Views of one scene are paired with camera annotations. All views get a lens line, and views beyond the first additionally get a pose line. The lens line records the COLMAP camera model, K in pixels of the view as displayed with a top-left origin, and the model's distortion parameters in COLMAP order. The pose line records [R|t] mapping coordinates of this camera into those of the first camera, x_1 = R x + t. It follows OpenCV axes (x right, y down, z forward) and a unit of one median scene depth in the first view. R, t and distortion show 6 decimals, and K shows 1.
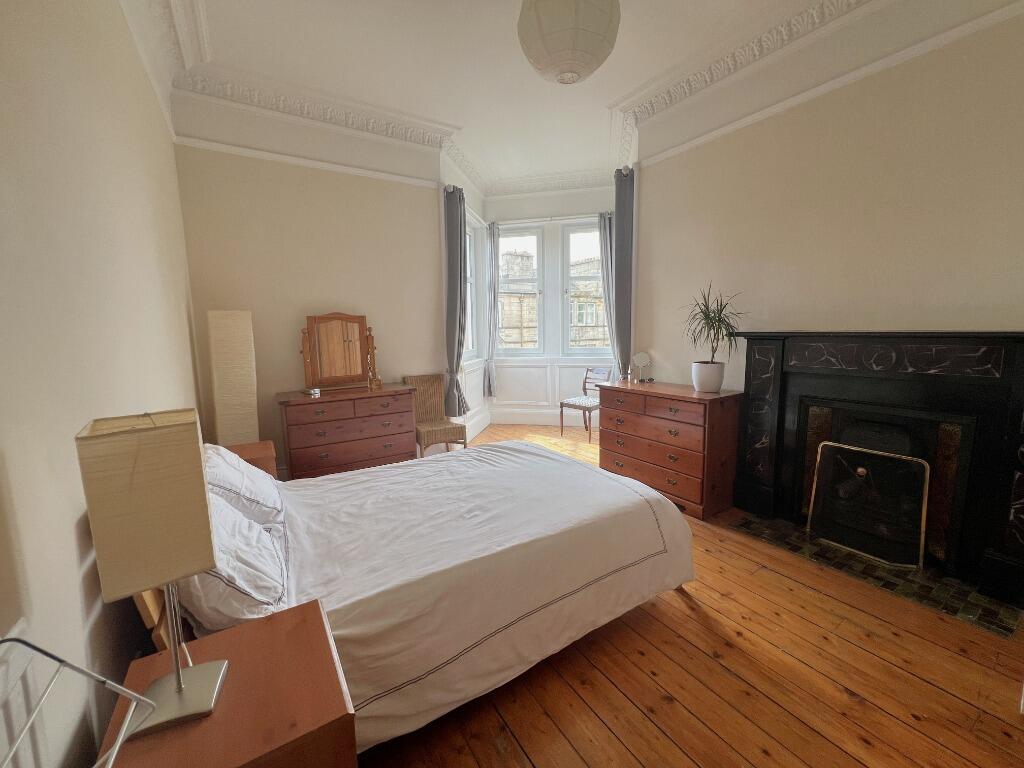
lens RADIAL K [[419.4, 0, 503.1], [0, 419.4, 379.8], [0, 0, 1]] dist [0.000845, 0.000369]
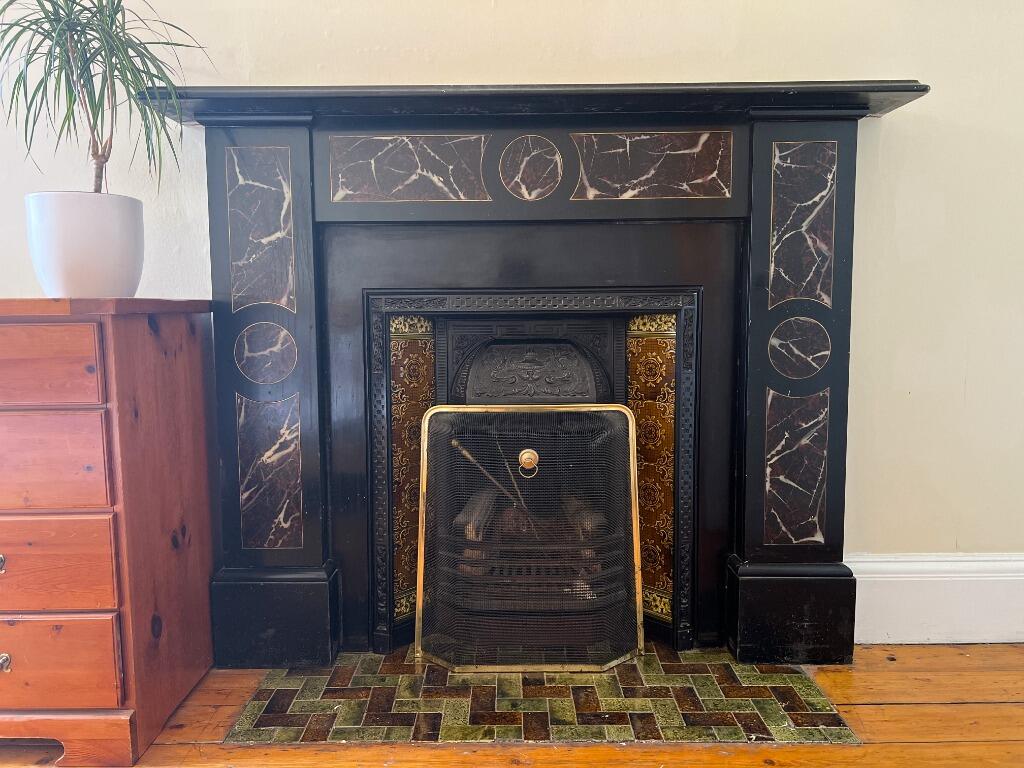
lens RADIAL K [[773.1, 0, 513.5], [0, 773.1, 387.9], [0, 0, 1]] dist [0.016569, -0.002179]
pose [[0.531470, -0.065995, 0.844502, 0.221213], [0.104096, 0.994492, 0.012205, 0.128239], [-0.840656, 0.081423, 0.535413, 0.563502]]
